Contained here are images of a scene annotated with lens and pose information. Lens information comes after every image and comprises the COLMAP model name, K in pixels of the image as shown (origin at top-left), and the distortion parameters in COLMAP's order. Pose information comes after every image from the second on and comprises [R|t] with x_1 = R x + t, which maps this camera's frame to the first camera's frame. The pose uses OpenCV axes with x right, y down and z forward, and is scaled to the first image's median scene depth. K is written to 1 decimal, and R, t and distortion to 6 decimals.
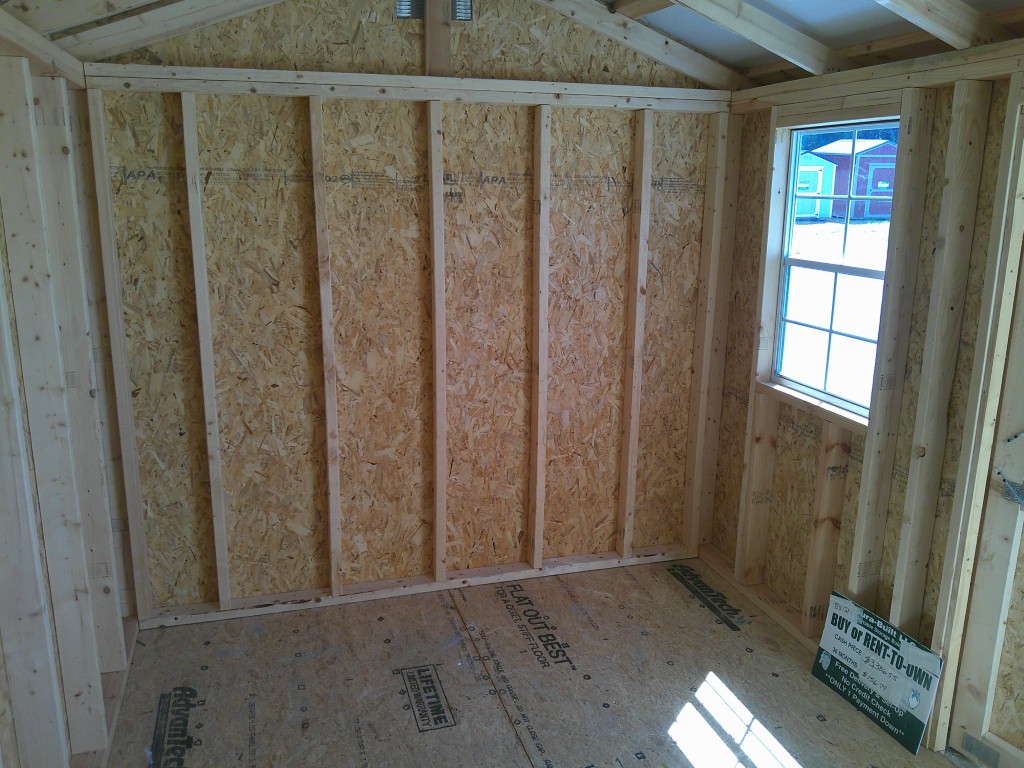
lens RADIAL K [[818.2, 0, 509.0], [0, 818.2, 406.8], [0, 0, 1]] dist [0.089150, -0.215000]
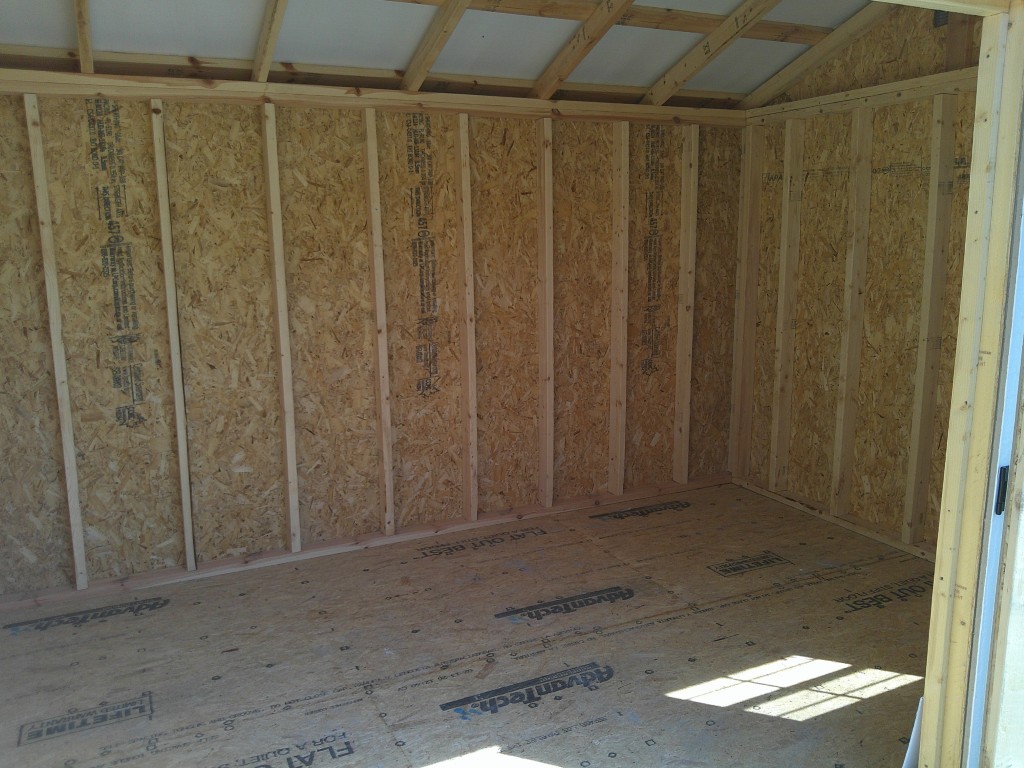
lens RADIAL K [[828.9, 0, 512.0], [0, 828.9, 384.0], [0, 0, 1]] dist [0.102767, -0.161178]
pose [[0.161451, 0.172138, -0.971752, 0.974811], [-0.244853, 0.960869, 0.129529, 0.000677], [0.956023, 0.217024, 0.197282, 0.298652]]
